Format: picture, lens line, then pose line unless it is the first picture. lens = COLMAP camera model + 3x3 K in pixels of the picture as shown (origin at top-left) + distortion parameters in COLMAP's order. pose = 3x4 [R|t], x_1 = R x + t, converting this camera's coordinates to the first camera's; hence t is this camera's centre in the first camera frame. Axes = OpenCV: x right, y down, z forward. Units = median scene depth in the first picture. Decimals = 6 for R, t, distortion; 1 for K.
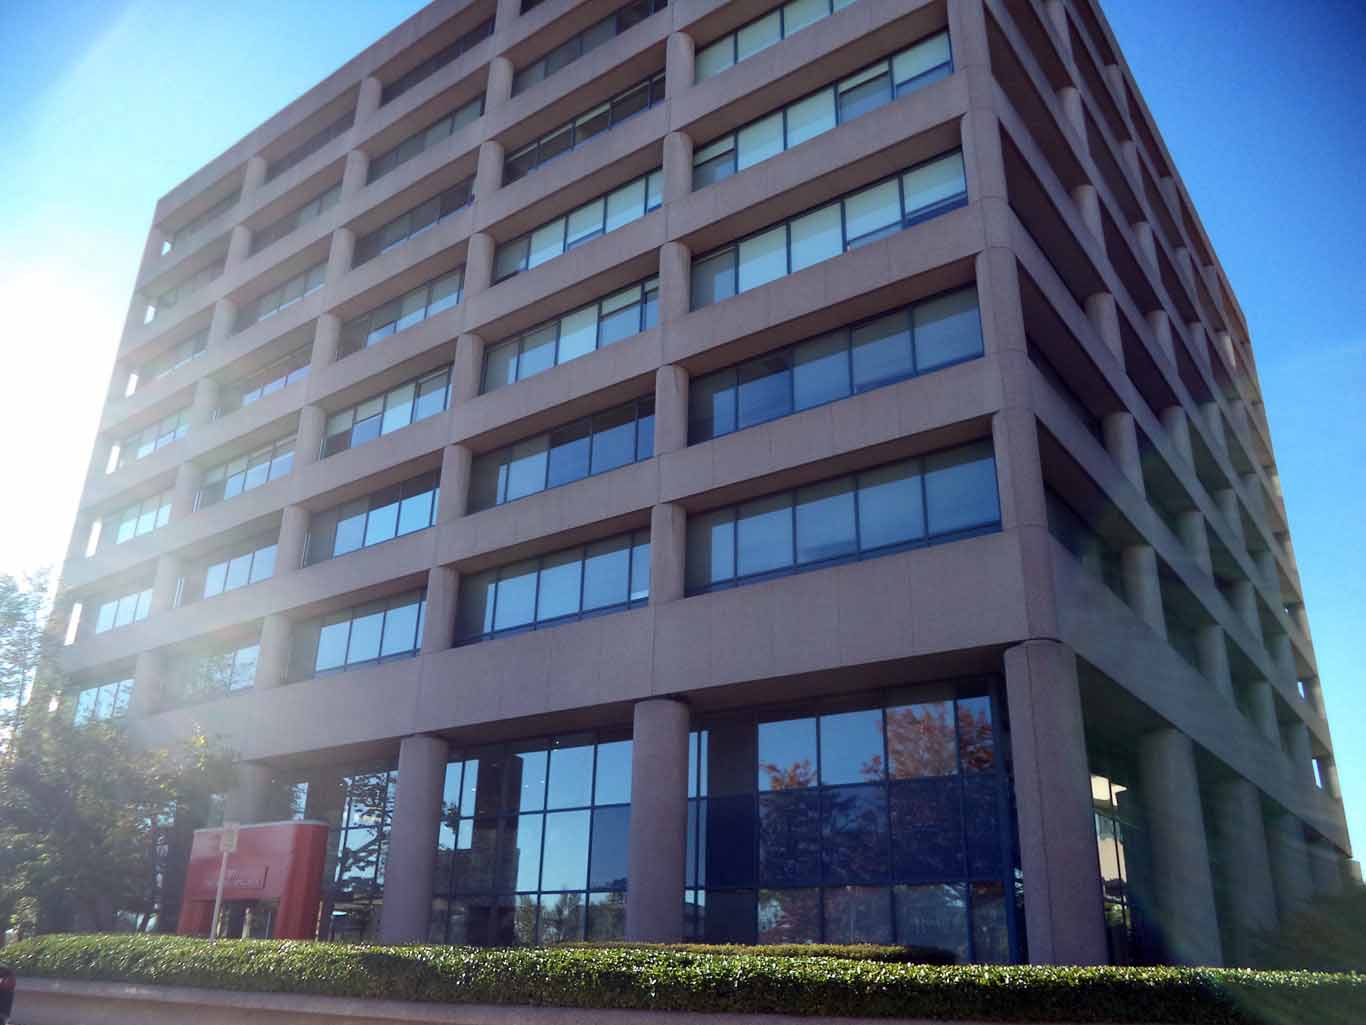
lens RADIAL K [[1084.4, 0, 683.0], [0, 1084.4, 512.5], [0, 0, 1]] dist [-0.067077, 0.004874]
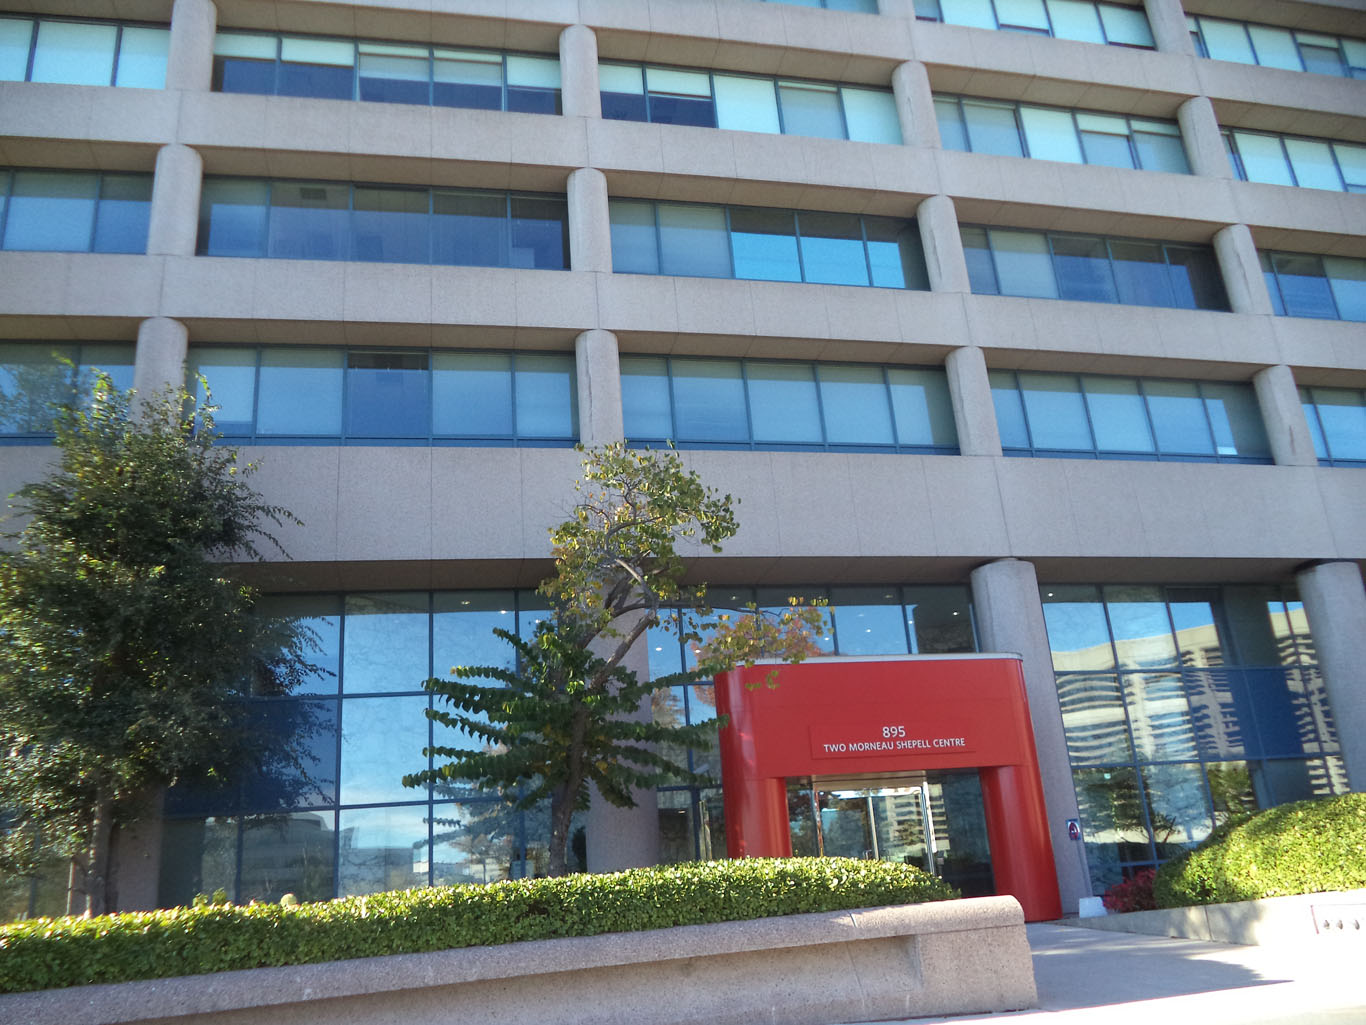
lens RADIAL K [[1084.4, 0, 683.0], [0, 1084.4, 512.5], [0, 0, 1]] dist [-0.067077, 0.004874]
pose [[0.663340, 0.180310, 0.726271, -0.781881], [-0.217353, 0.975120, -0.043572, 0.209294], [-0.716058, -0.128954, 0.686027, 0.535290]]
